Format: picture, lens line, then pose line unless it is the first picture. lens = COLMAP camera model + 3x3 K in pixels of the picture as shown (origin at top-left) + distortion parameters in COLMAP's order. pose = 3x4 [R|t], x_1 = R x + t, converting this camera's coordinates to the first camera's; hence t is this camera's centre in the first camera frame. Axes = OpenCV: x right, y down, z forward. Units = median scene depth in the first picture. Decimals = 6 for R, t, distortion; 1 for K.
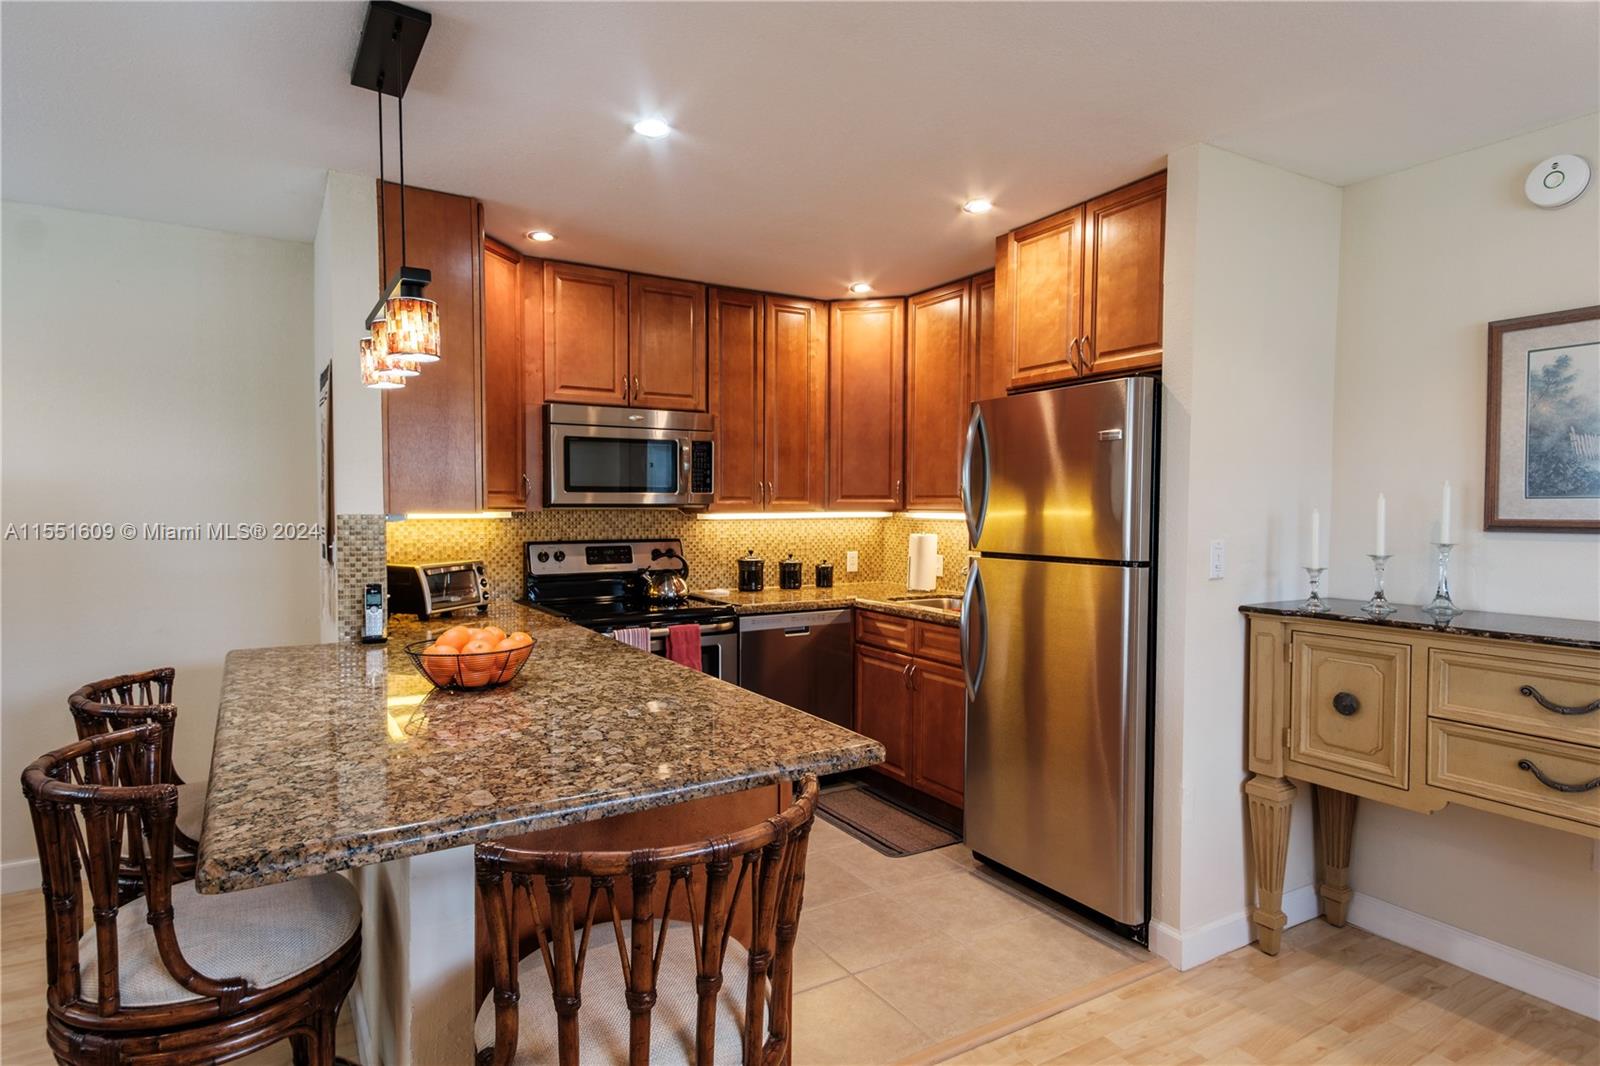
lens RADIAL K [[880.7, 0, 796.6], [0, 880.7, 536.5], [0, 0, 1]] dist [0.038330, -0.002795]
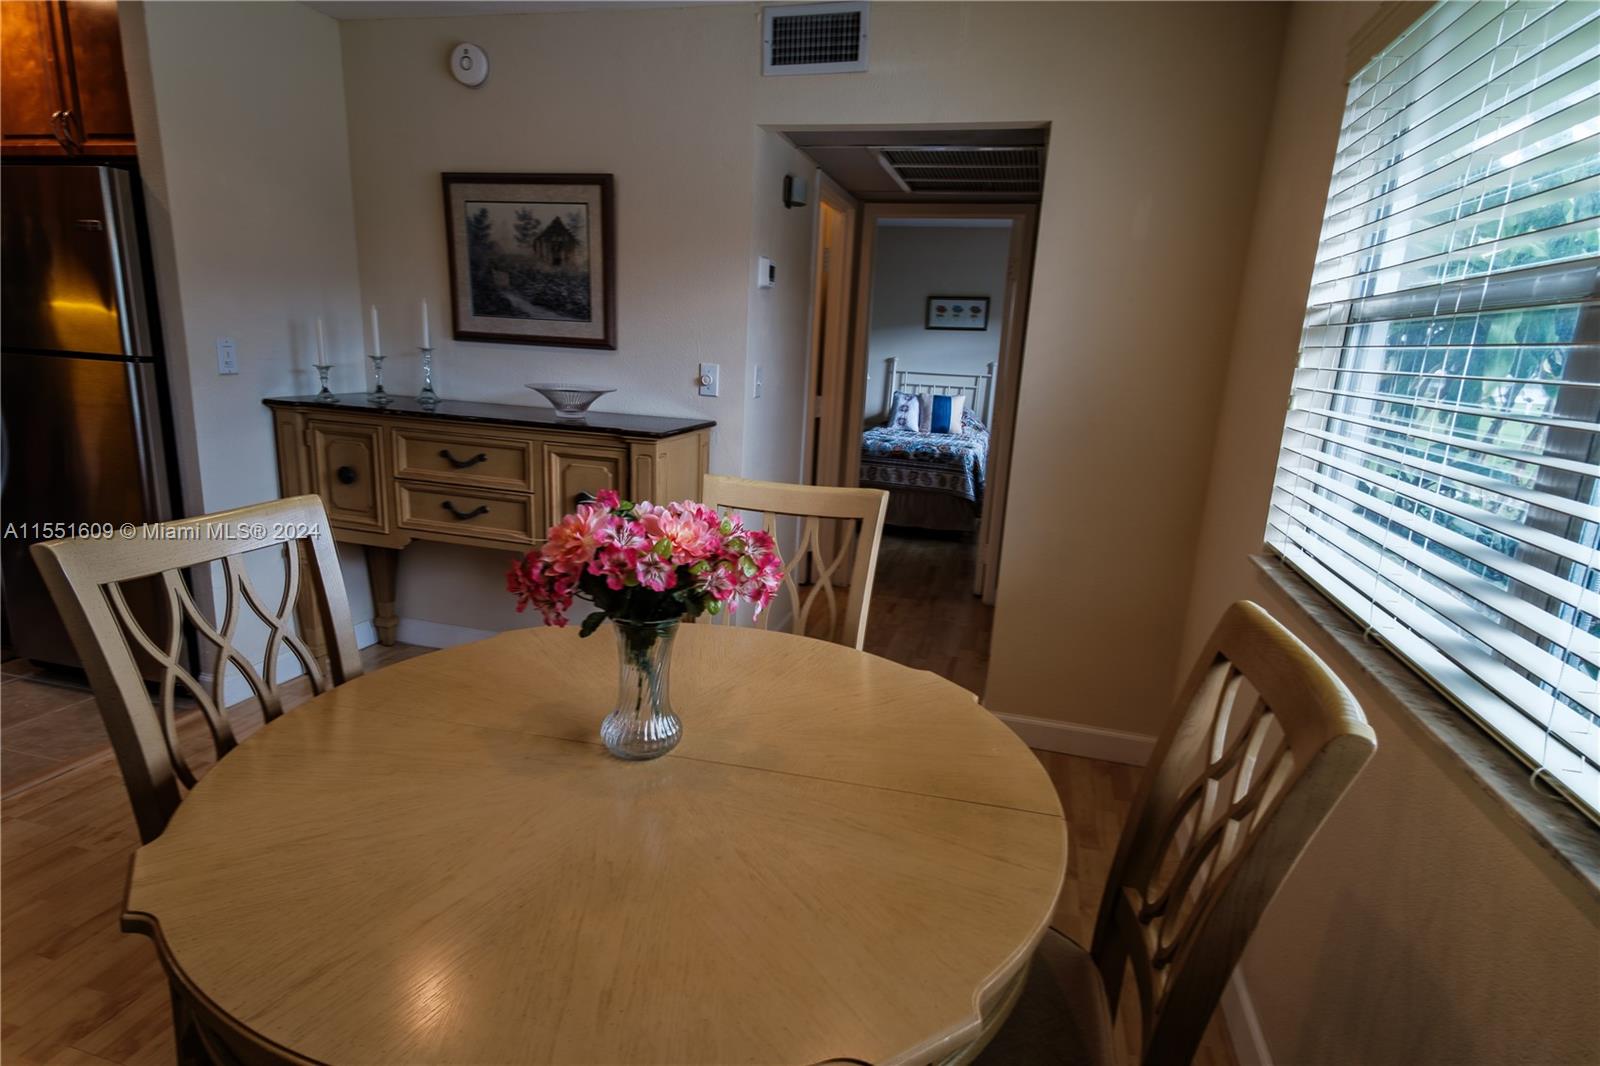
lens RADIAL K [[838.3, 0, 792.2], [0, 838.3, 538.9], [0, 0, 1]] dist [0.042020, -0.012237]
pose [[0.730467, -0.124855, 0.671439, 0.240415], [-0.024142, 0.977812, 0.208090, 0.009420], [-0.682522, -0.168213, 0.711244, -0.280534]]
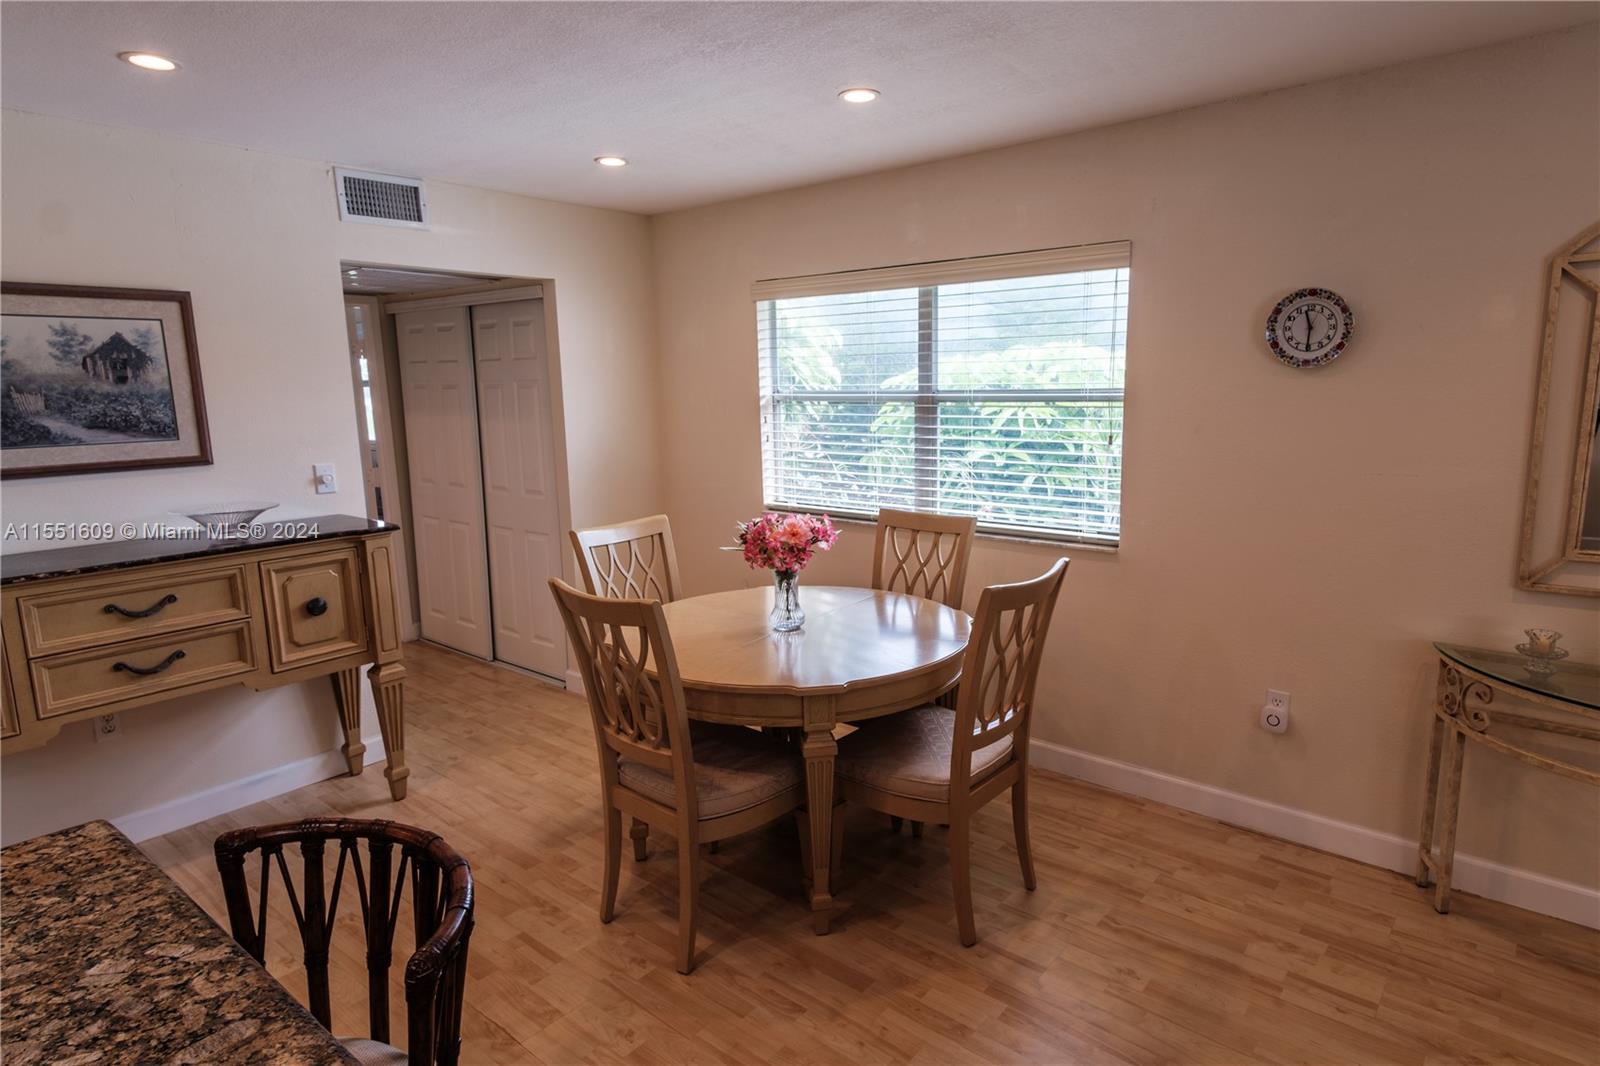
lens RADIAL K [[899.1, 0, 837.5], [0, 899.1, 530.5], [0, 0, 1]] dist [0.040262, -0.010920]
pose [[-0.338577, -0.157609, 0.927645, -0.549796], [0.049761, 0.981493, 0.184920, -0.095148], [-0.939622, 0.108771, -0.324468, 0.372725]]
